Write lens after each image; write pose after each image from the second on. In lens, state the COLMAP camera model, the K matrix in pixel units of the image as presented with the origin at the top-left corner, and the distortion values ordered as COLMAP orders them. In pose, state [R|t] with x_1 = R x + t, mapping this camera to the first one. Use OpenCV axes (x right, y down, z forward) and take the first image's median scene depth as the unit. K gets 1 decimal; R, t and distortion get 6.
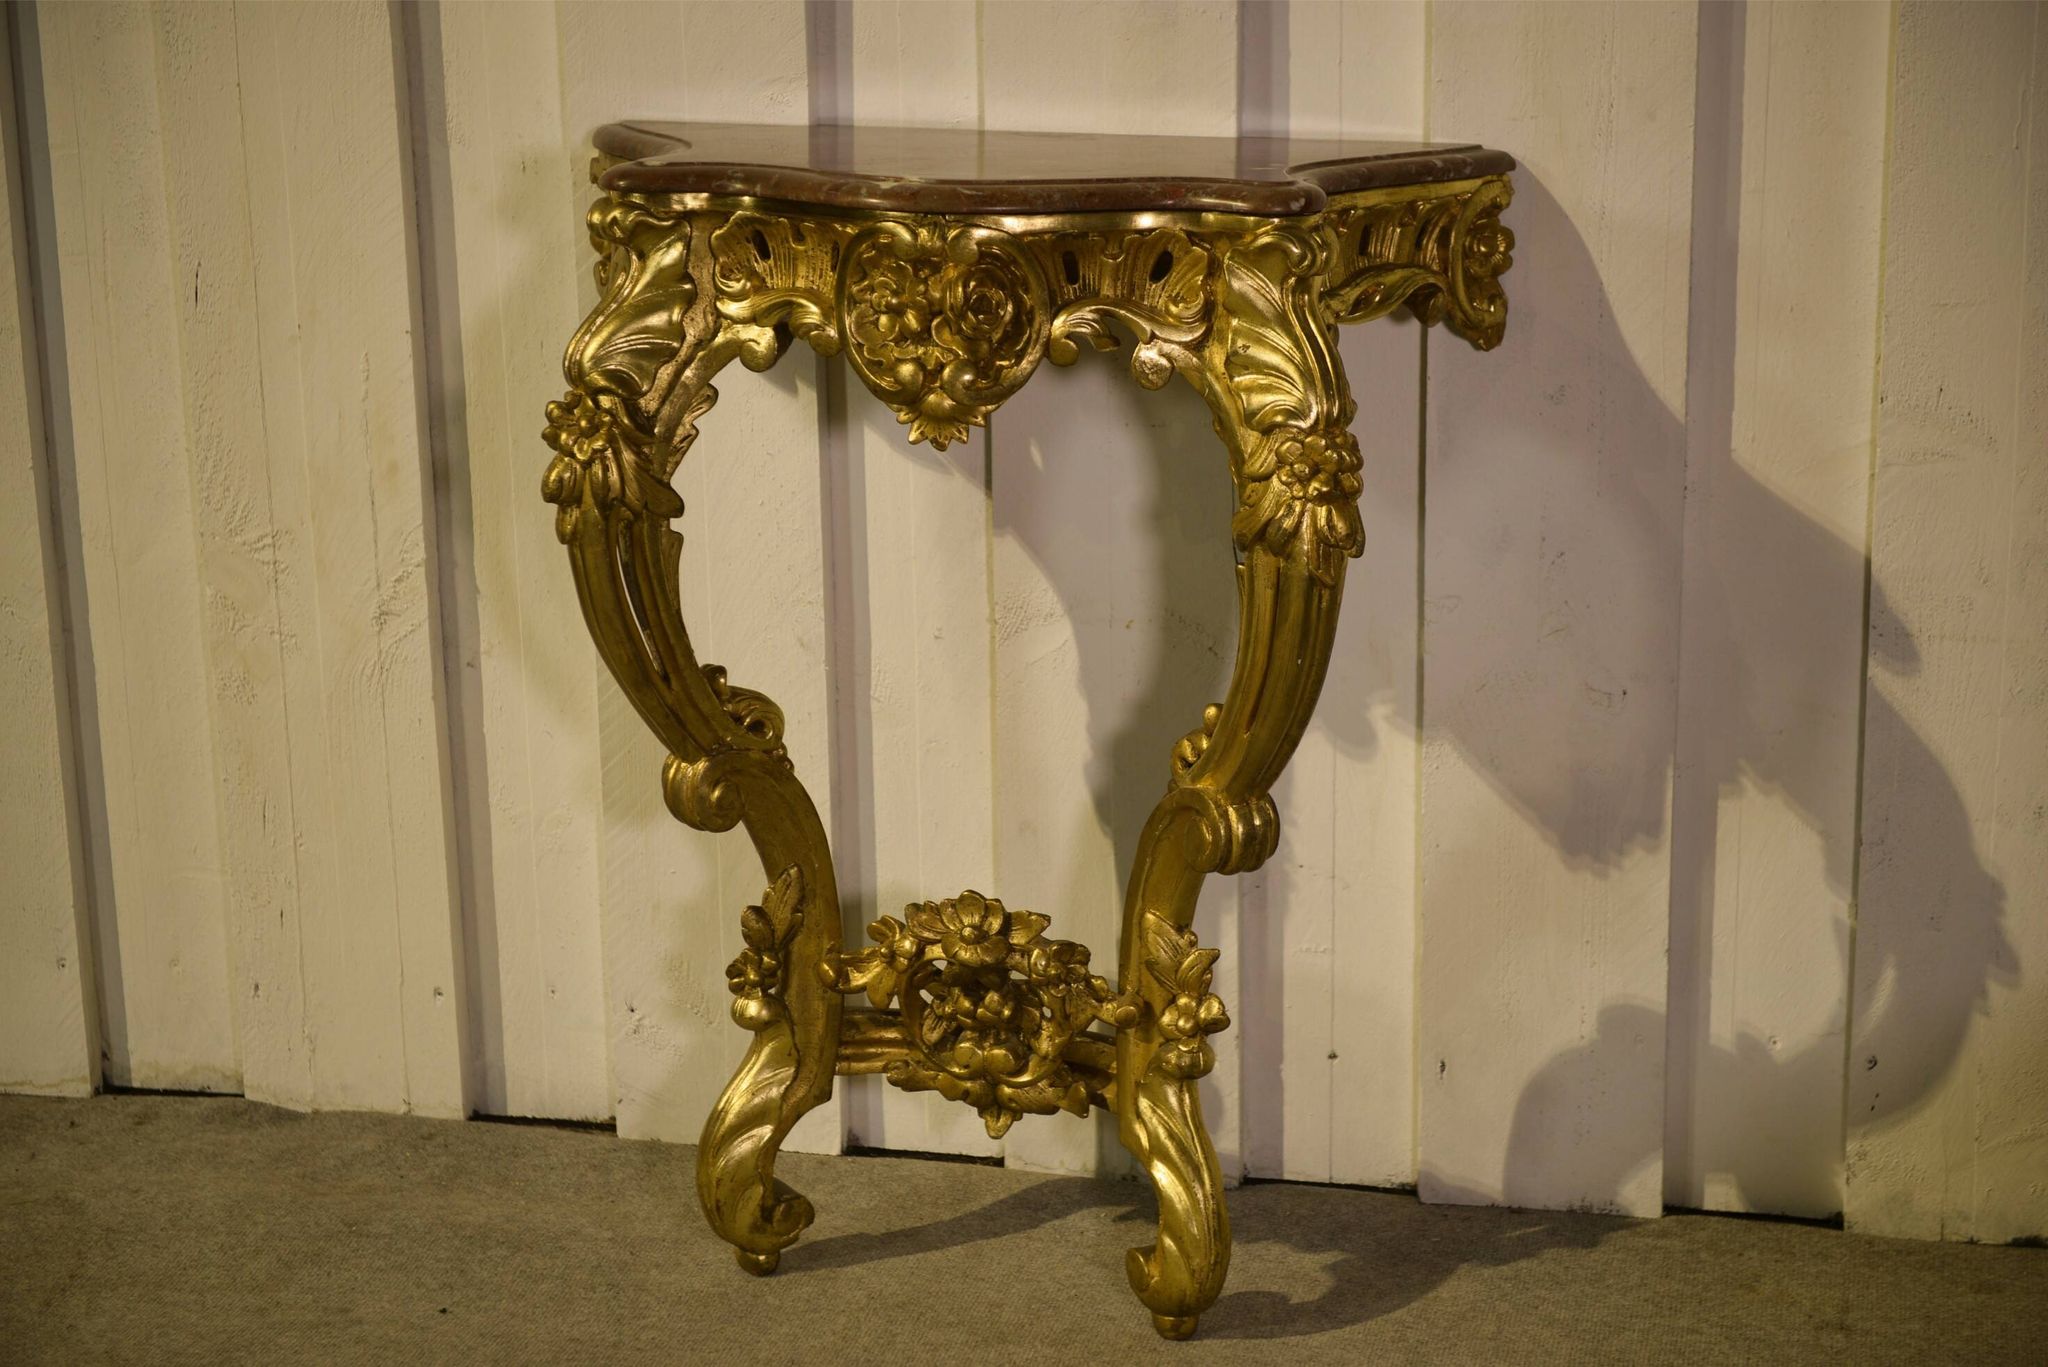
lens RADIAL K [[3927.2, 0, 1032.3], [0, 3927.2, 679.1], [0, 0, 1]] dist [0.106612, 0.000000]
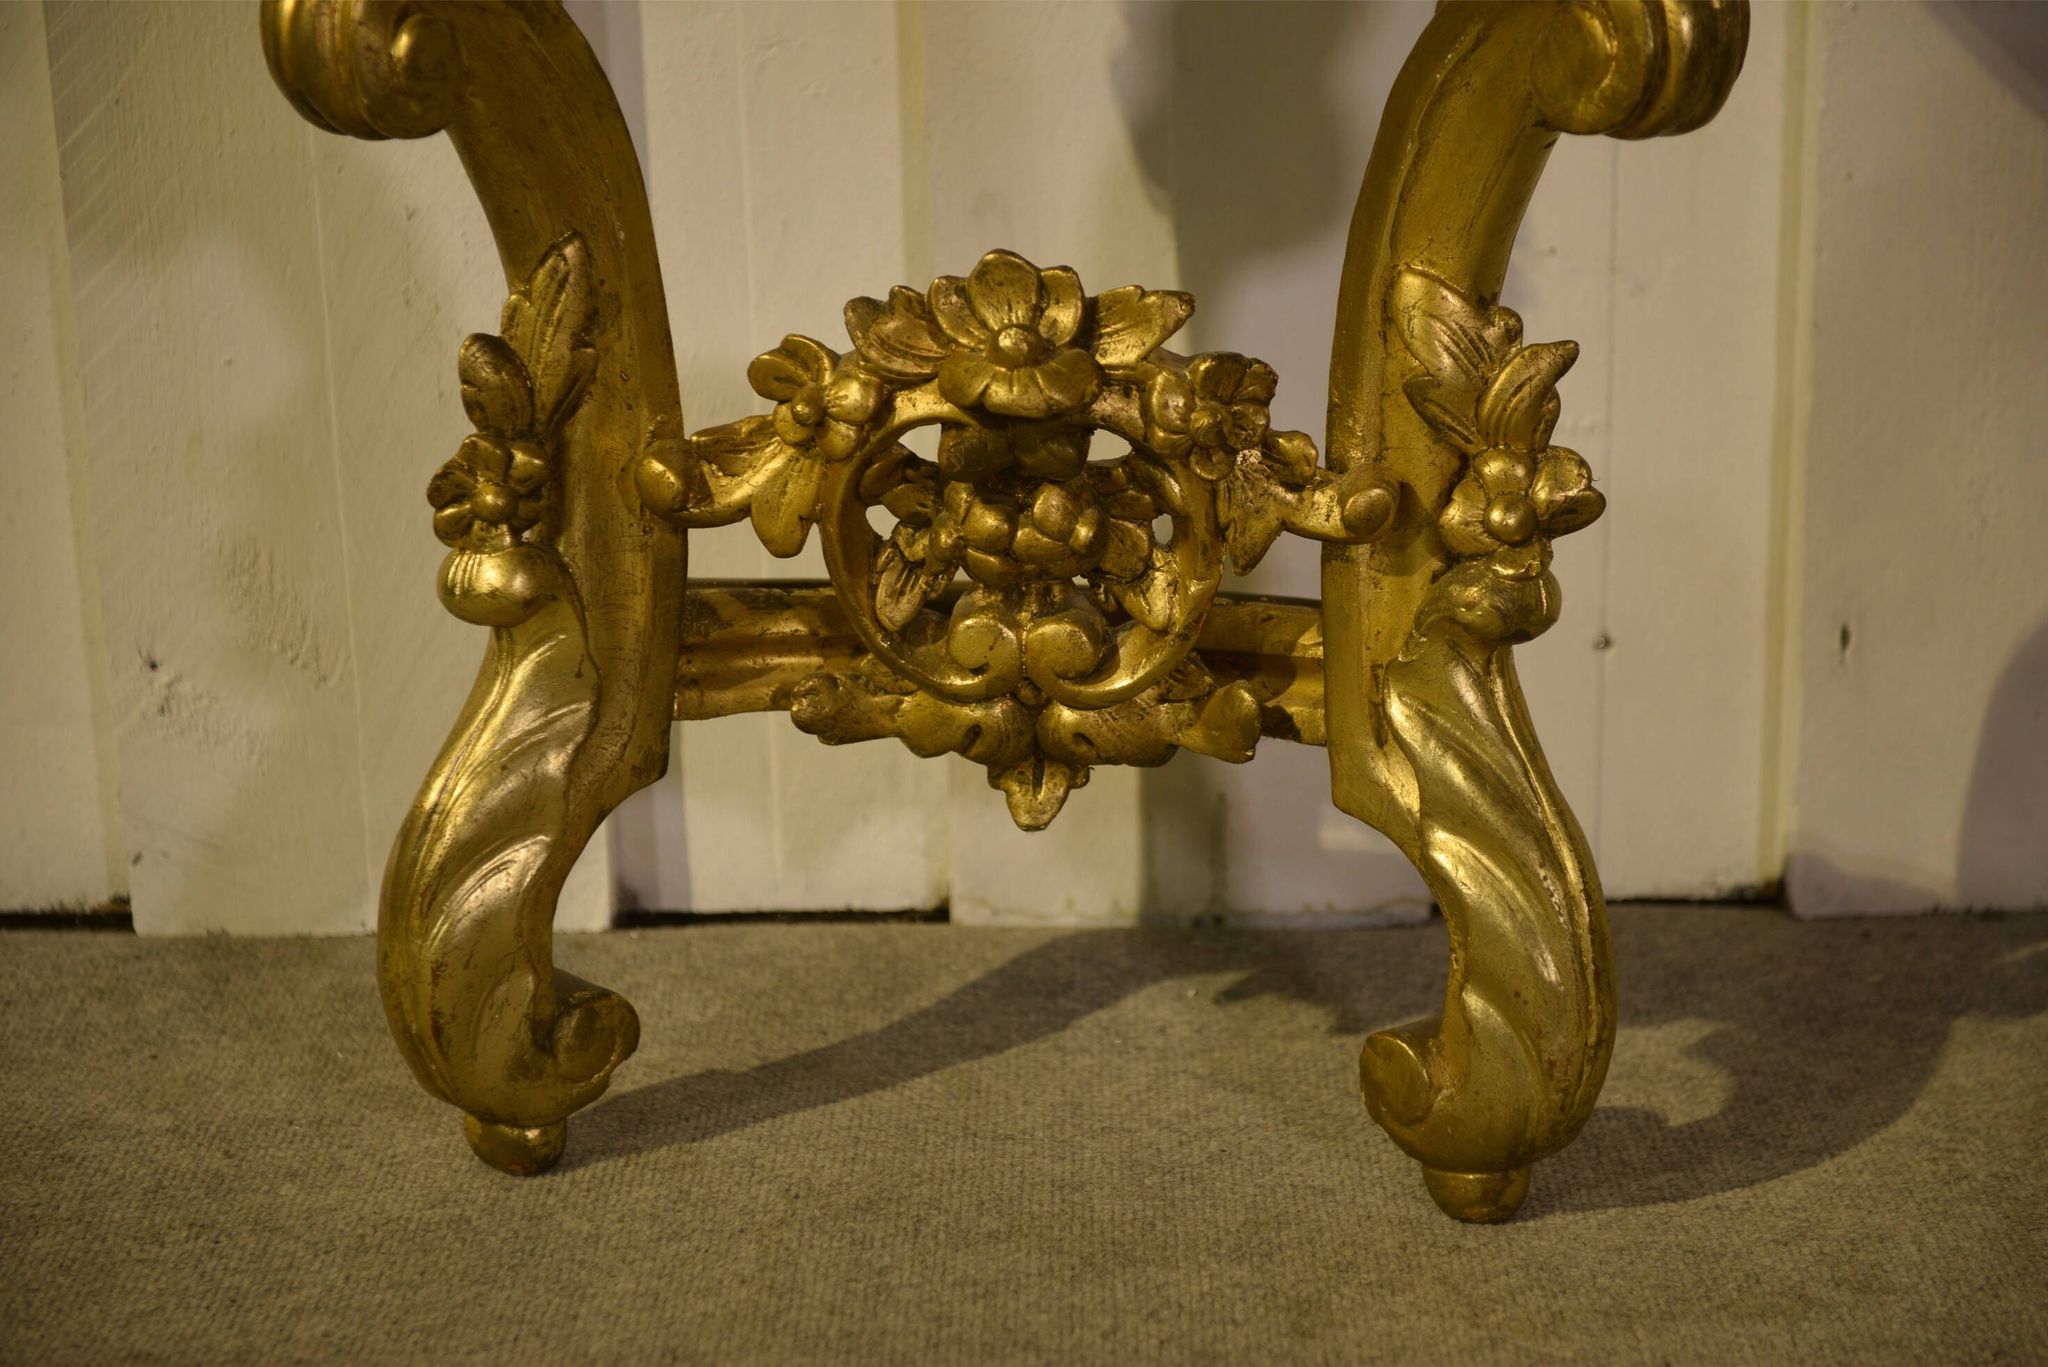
lens RADIAL K [[3927.2, 0, 1031.8], [0, 3927.2, 682.4], [0, 0, 1]] dist [0.106612, 0.000000]
pose [[0.979245, -0.068375, 0.190798, -0.097919], [0.064972, 0.997597, 0.024042, 0.090067], [-0.191983, -0.011146, 0.981335, 0.557886]]
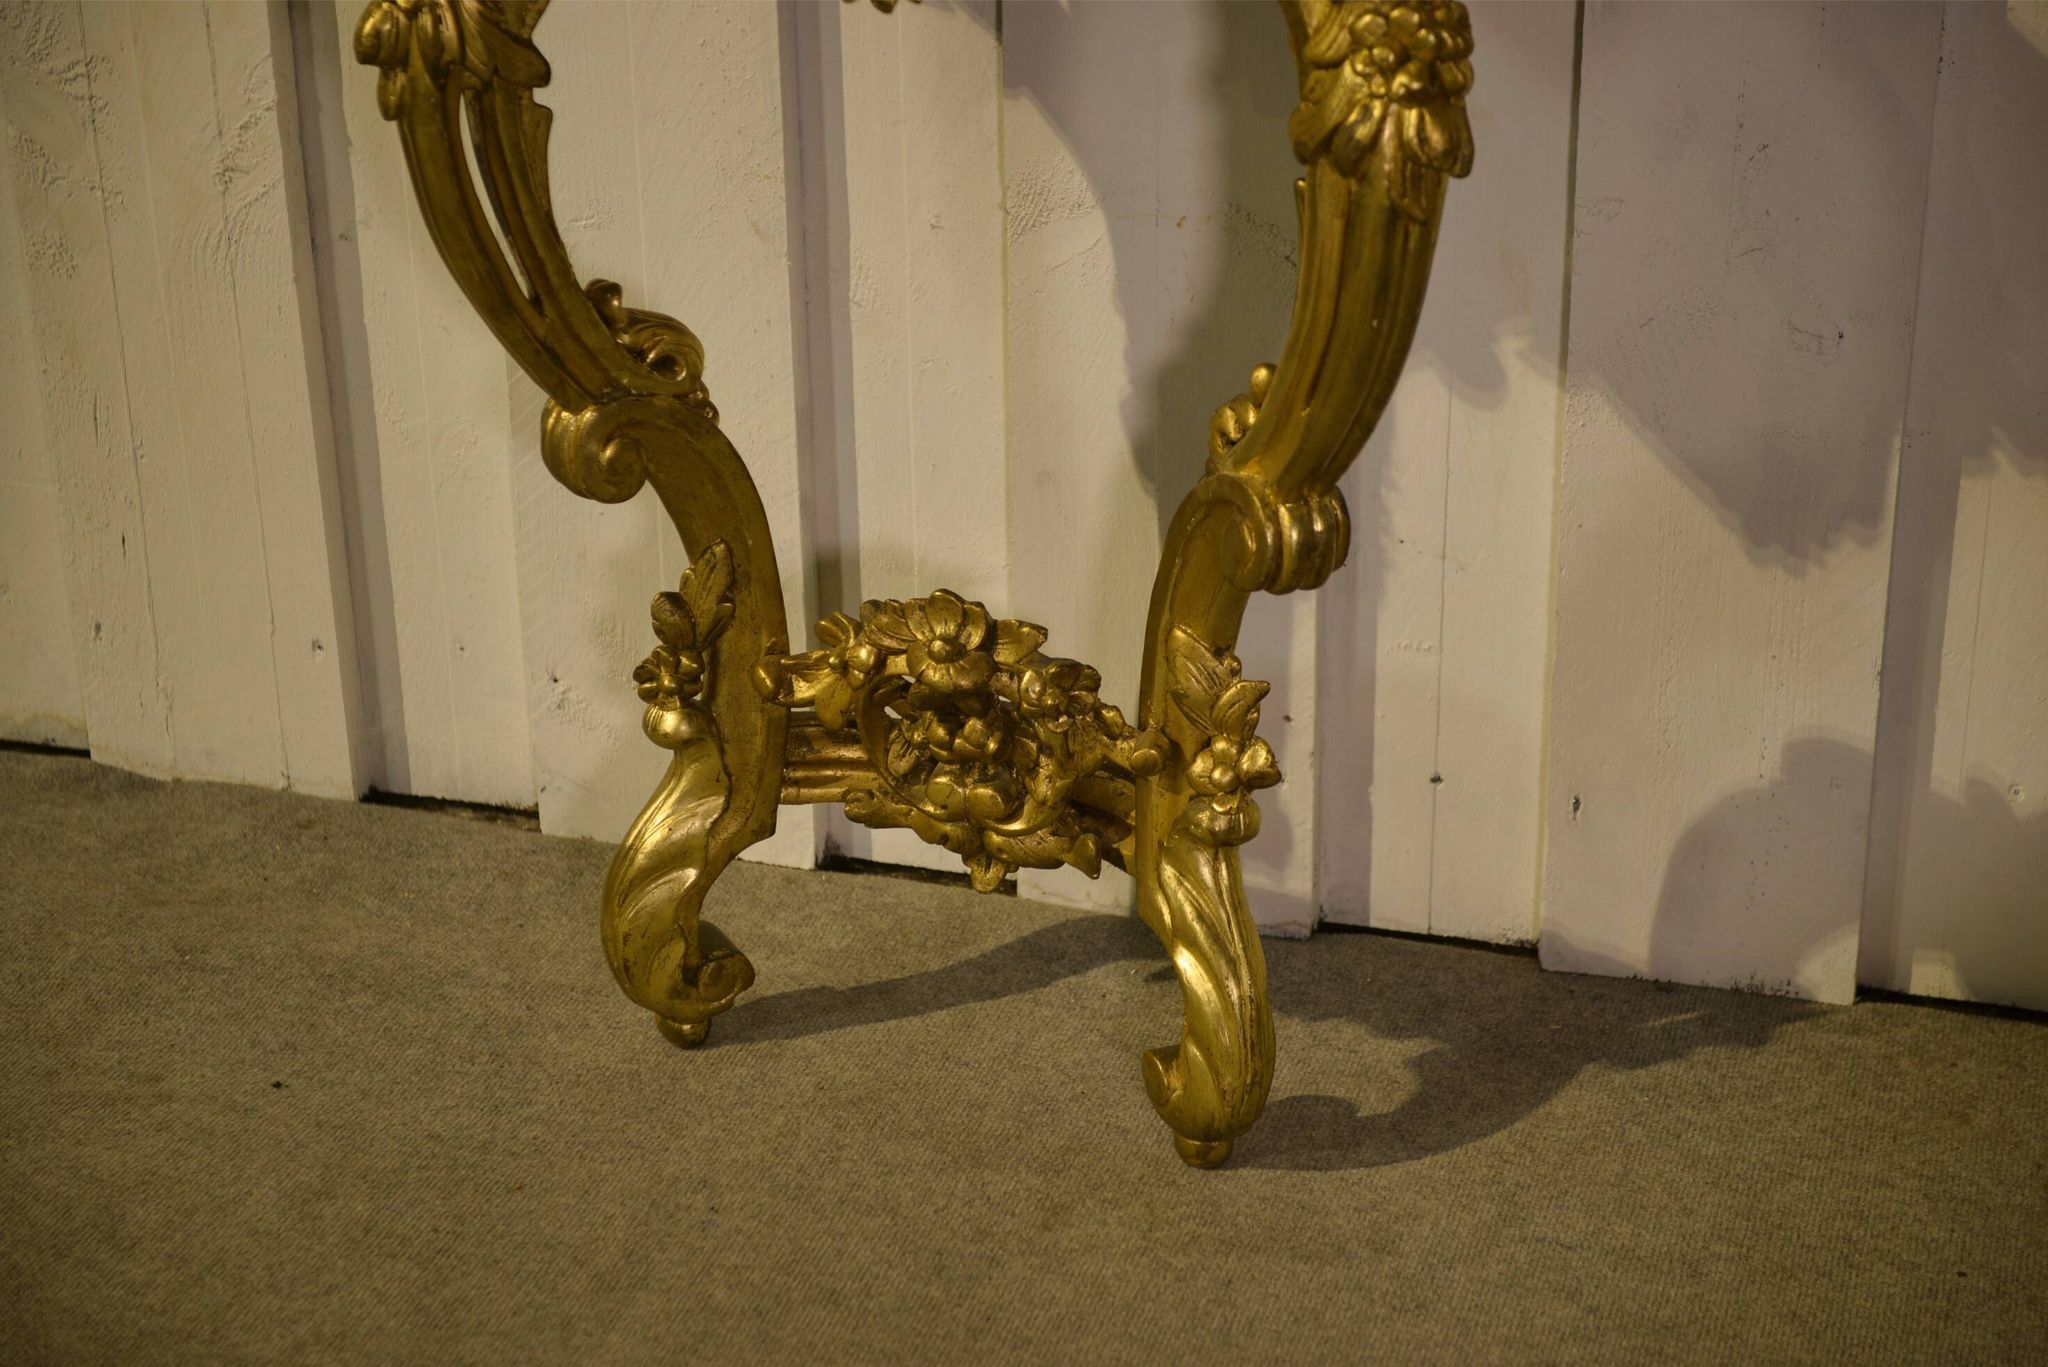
lens RADIAL K [[3927.2, 0, 1027.4], [0, 3927.2, 689.7], [0, 0, 1]] dist [0.106612, 0.000000]
pose [[0.997413, 0.032066, -0.064341, 0.048501], [-0.021135, 0.986253, 0.163886, -0.050266], [0.068711, -0.162102, 0.984379, 0.251421]]
